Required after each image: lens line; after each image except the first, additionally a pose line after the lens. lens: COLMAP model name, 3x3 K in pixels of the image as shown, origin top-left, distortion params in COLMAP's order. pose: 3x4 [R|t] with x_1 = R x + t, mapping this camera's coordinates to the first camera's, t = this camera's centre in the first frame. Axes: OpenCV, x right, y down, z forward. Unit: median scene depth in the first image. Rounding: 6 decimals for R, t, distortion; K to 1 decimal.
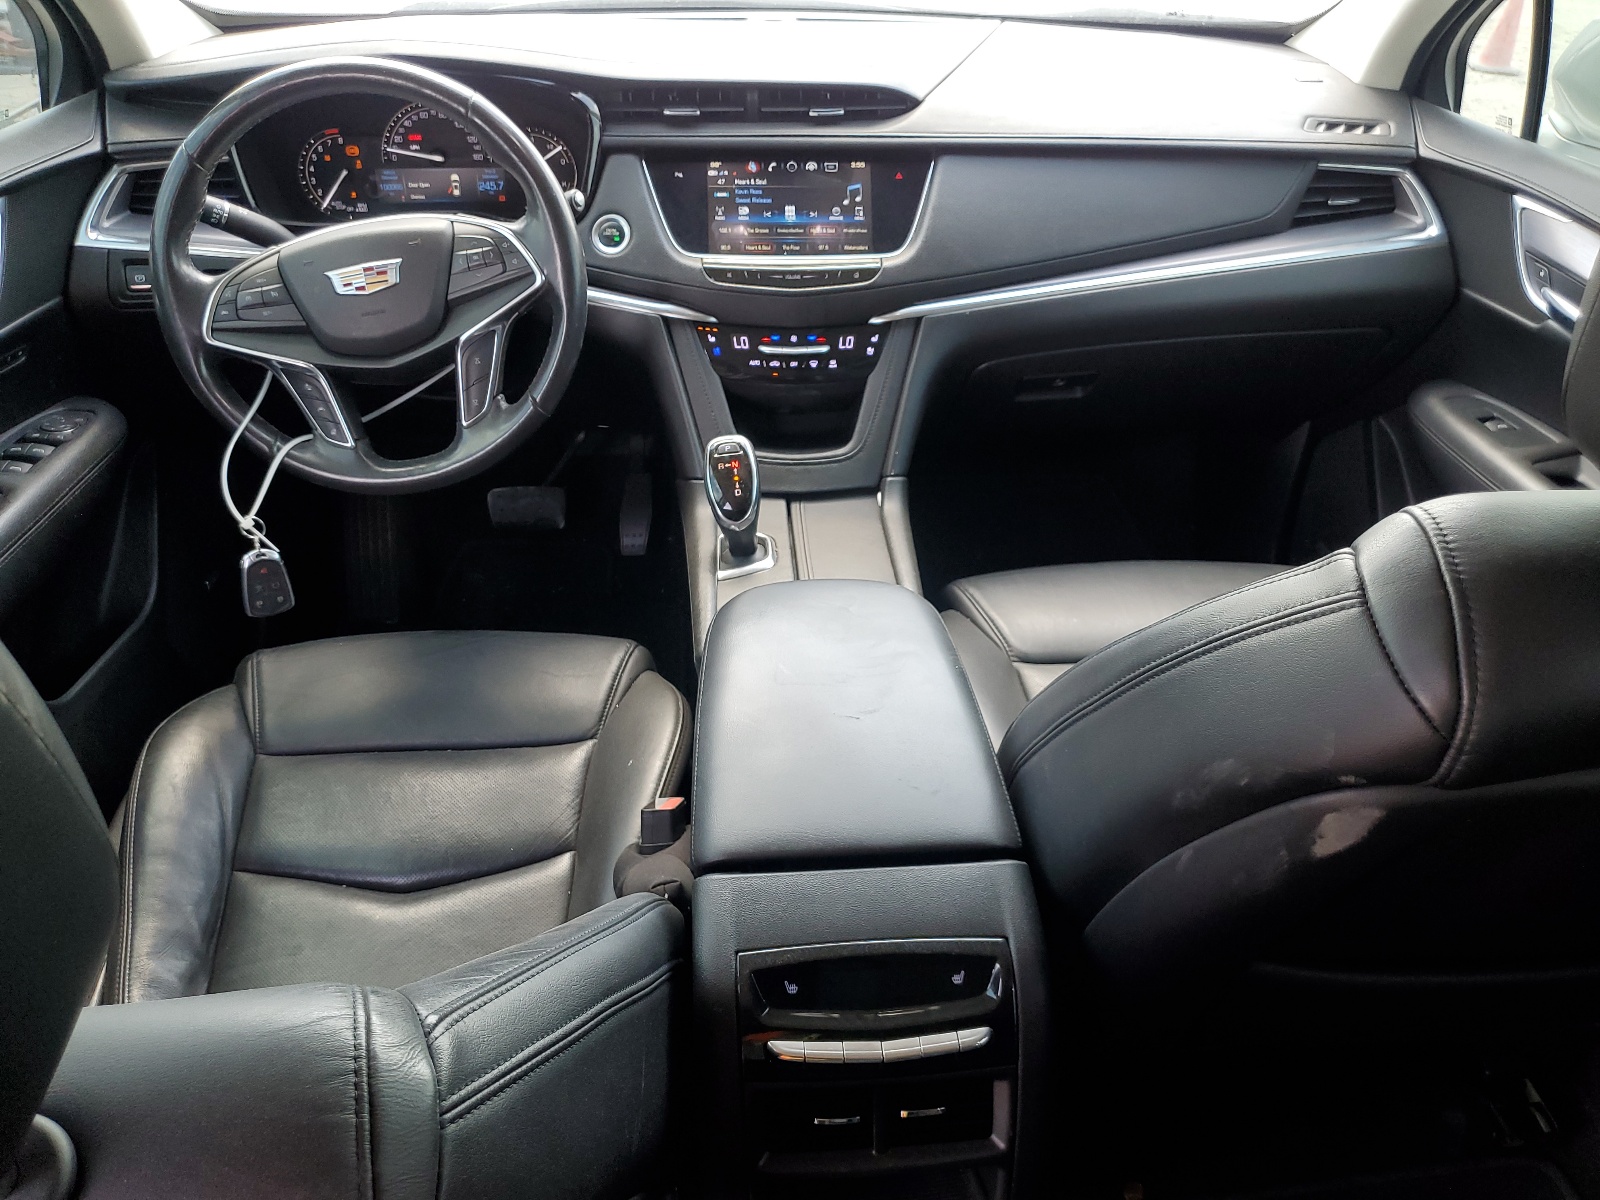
lens RADIAL K [[1208.0, 0, 799.3], [0, 1208.0, 601.0], [0, 0, 1]] dist [0.006037, 0.002751]
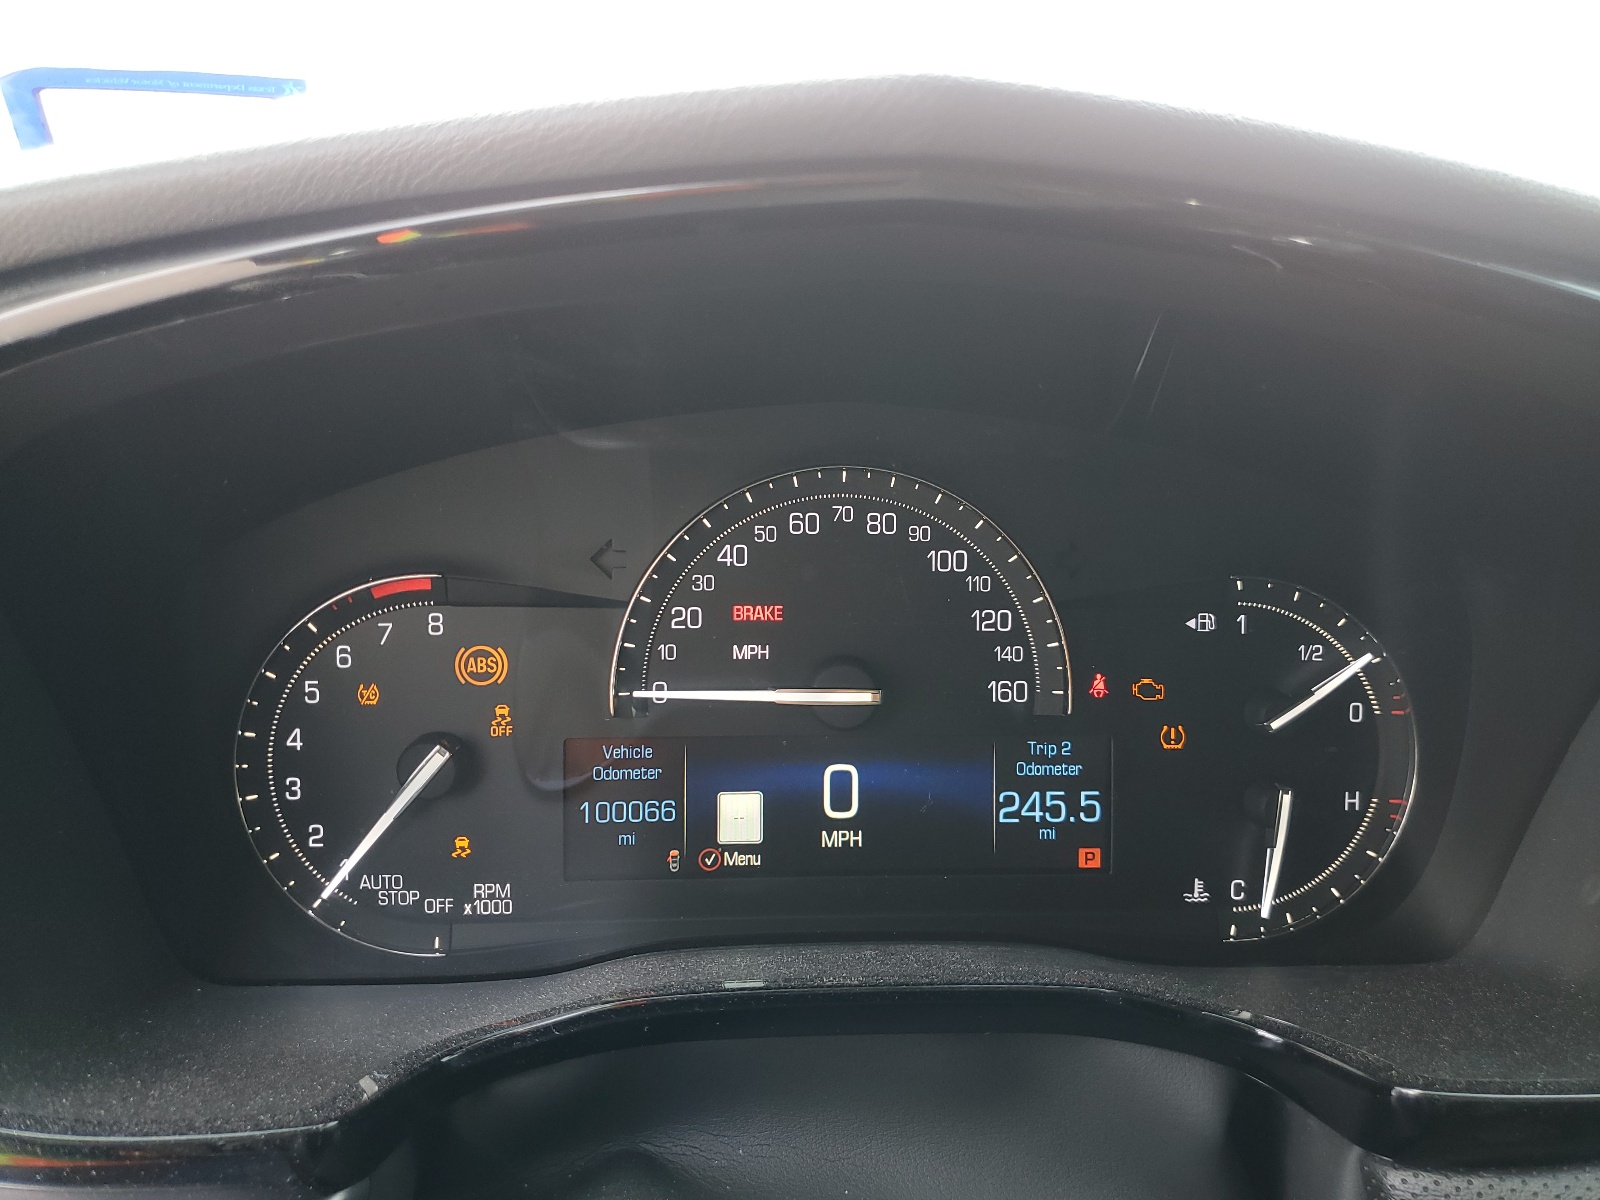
lens RADIAL K [[1208.0, 0, 801.3], [0, 1208.0, 598.4], [0, 0, 1]] dist [0.006037, 0.002751]
pose [[0.999245, 0.008280, -0.037962, -0.299901], [-0.021082, 0.936253, -0.350695, -0.304664], [0.032639, 0.351230, 0.935720, 0.782680]]
